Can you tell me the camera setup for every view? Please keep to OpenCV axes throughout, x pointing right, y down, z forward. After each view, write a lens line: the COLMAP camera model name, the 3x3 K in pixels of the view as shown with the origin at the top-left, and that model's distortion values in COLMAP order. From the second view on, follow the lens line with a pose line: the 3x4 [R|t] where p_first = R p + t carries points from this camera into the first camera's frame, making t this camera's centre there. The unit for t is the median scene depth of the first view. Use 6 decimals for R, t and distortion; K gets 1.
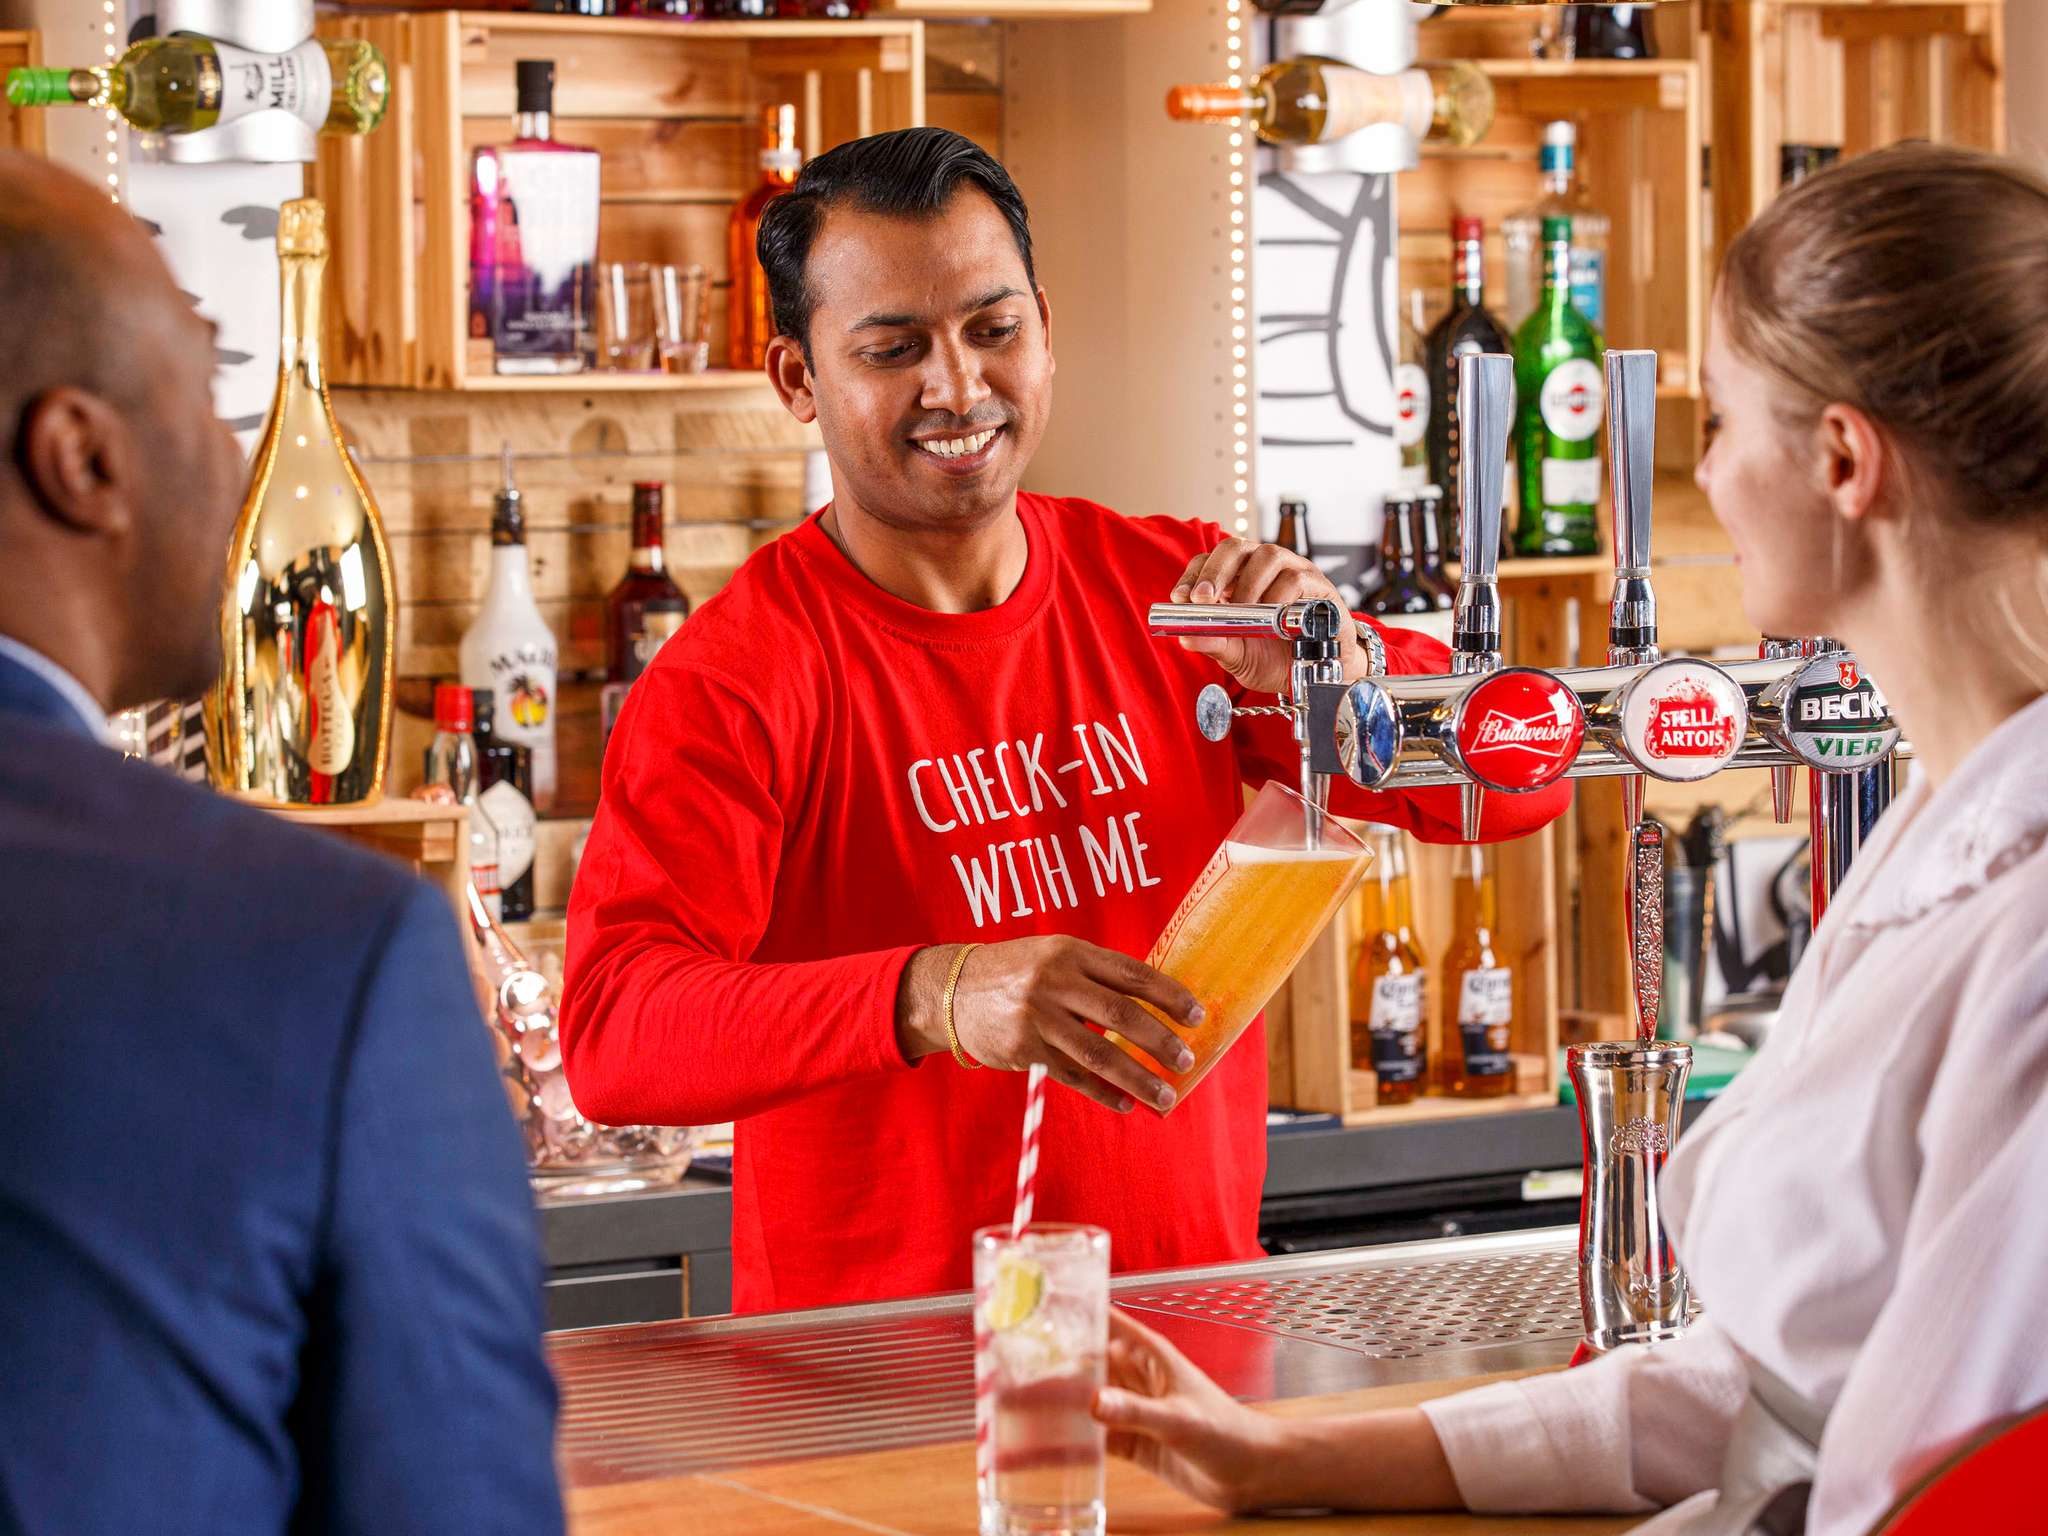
lens RADIAL K [[6567.2, 0, 1024.0], [0, 6567.2, 768.0], [0, 0, 1]] dist [-0.028779, 1.319963]
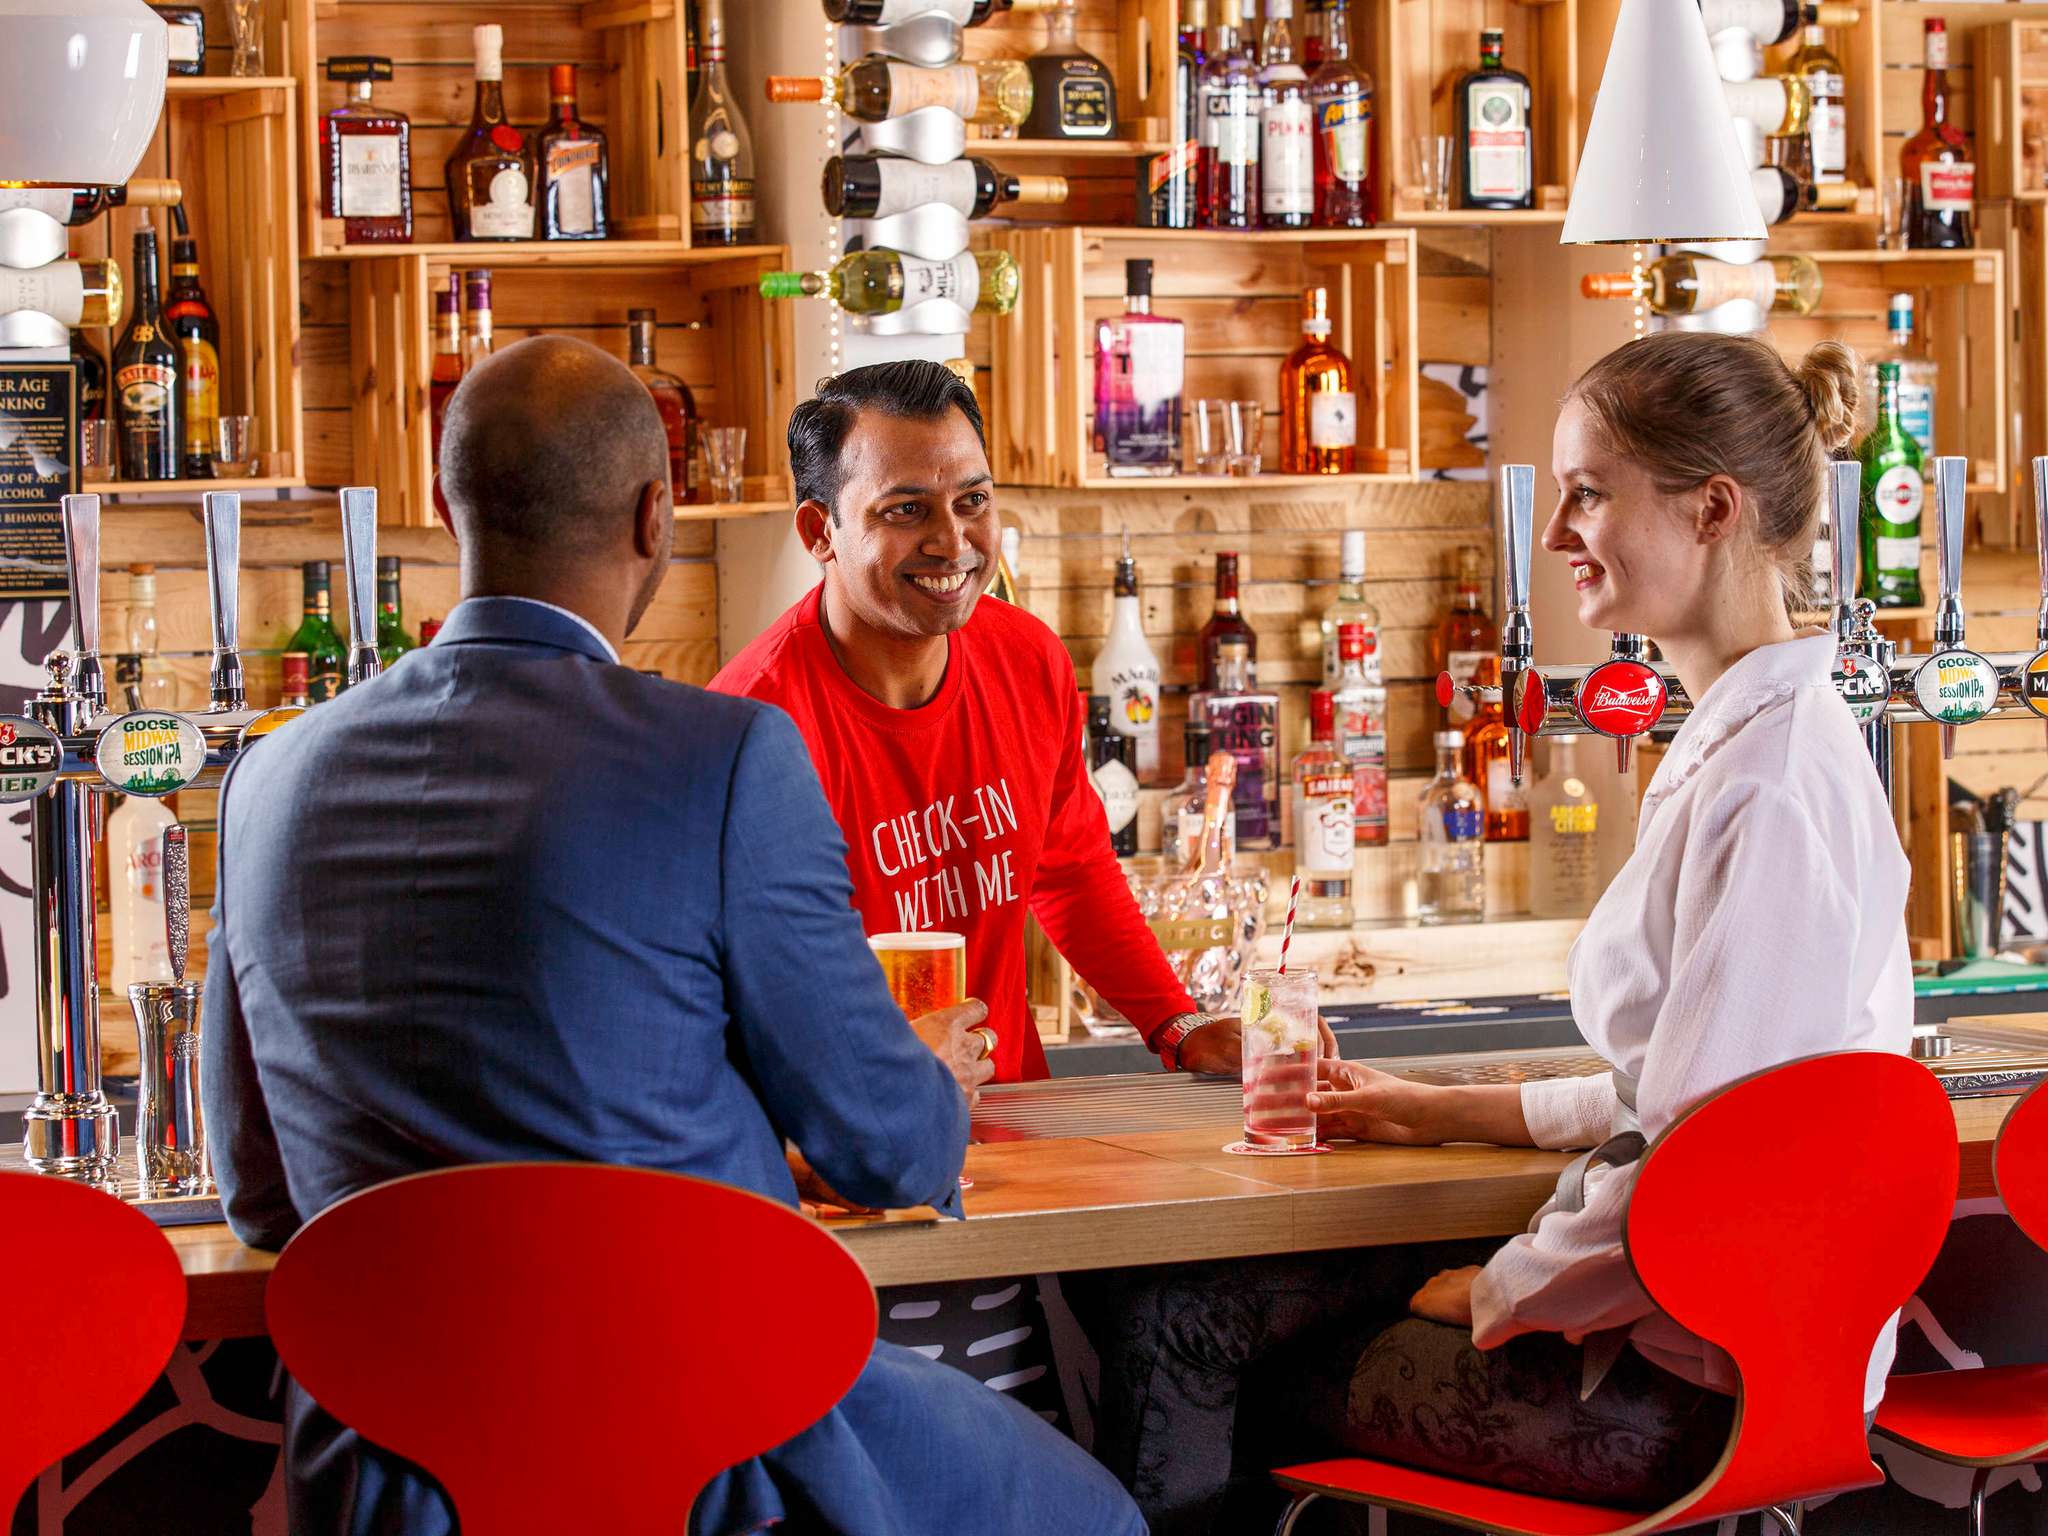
lens RADIAL K [[5451.8, 0, 1024.0], [0, 5451.8, 768.0], [0, 0, 1]] dist [-0.036301, -0.835757]
pose [[0.991047, 0.005439, -0.133402, 0.058534], [-0.006295, 0.999962, -0.005995, 0.010804], [0.133364, 0.006781, 0.991044, -0.181334]]
